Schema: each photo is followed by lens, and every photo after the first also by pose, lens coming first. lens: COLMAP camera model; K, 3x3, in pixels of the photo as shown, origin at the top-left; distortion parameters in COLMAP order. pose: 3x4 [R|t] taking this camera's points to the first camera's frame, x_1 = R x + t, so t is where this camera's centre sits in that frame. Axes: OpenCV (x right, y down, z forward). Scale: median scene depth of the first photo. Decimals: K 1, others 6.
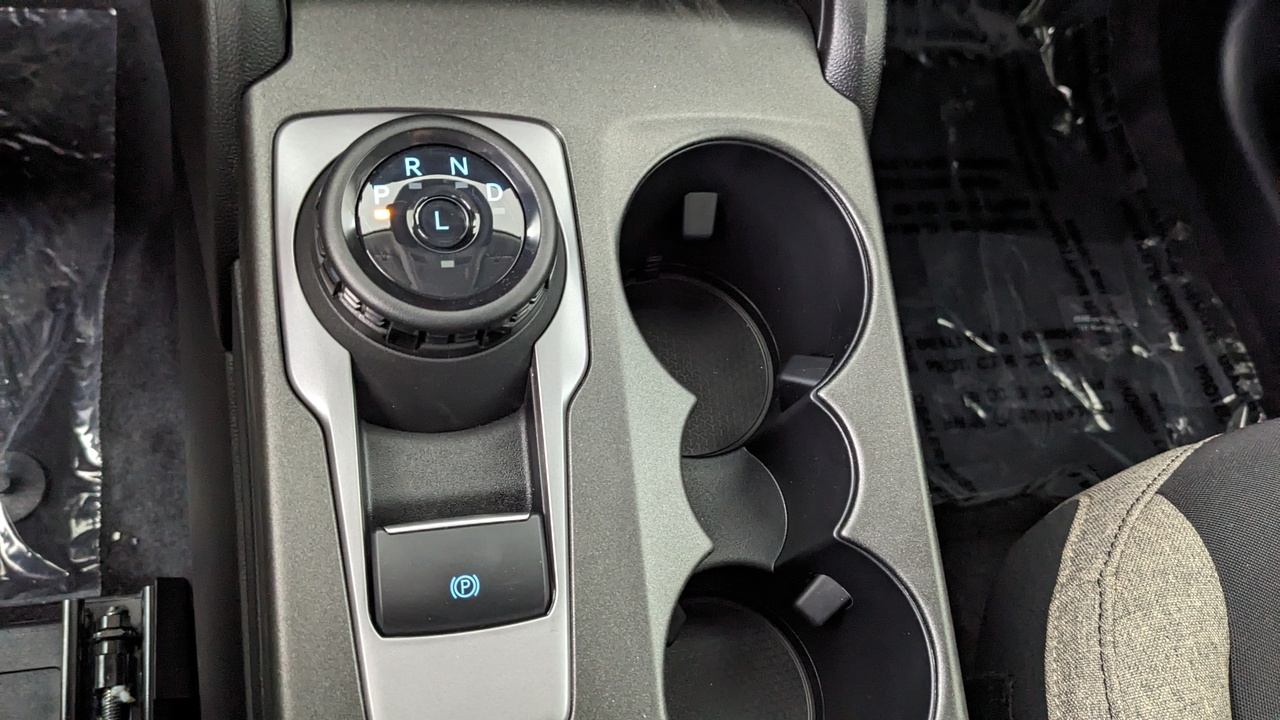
lens RADIAL K [[1034.3, 0, 641.6], [0, 1034.3, 357.3], [0, 0, 1]] dist [0.041493, -0.059572]
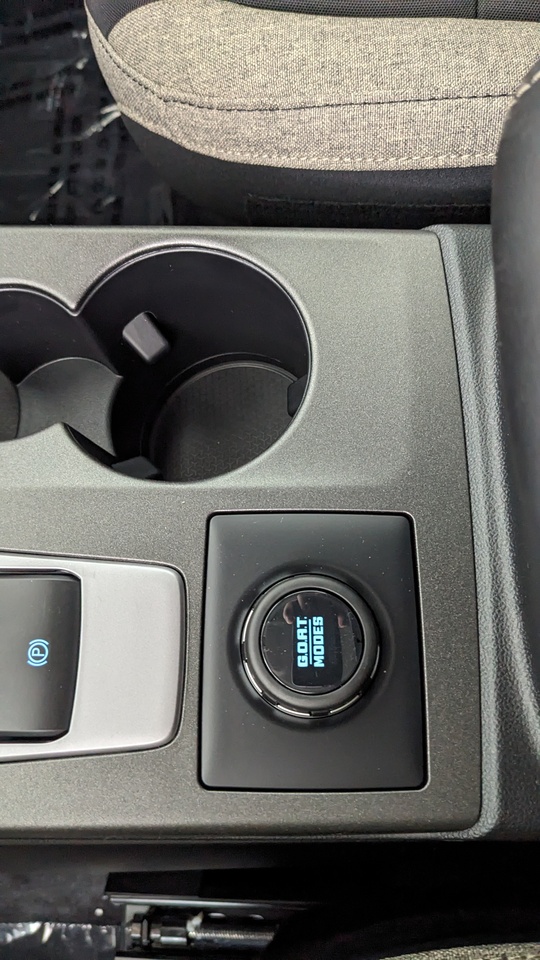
lens RADIAL K [[775.7, 0, 269.1], [0, 775.7, 477.4], [0, 0, 1]] dist [0.041493, -0.059572]
pose [[0.119692, -0.992746, 0.011407, 0.019861], [0.973127, 0.119588, 0.196781, 0.168486], [-0.196718, -0.012452, 0.980381, 0.093008]]
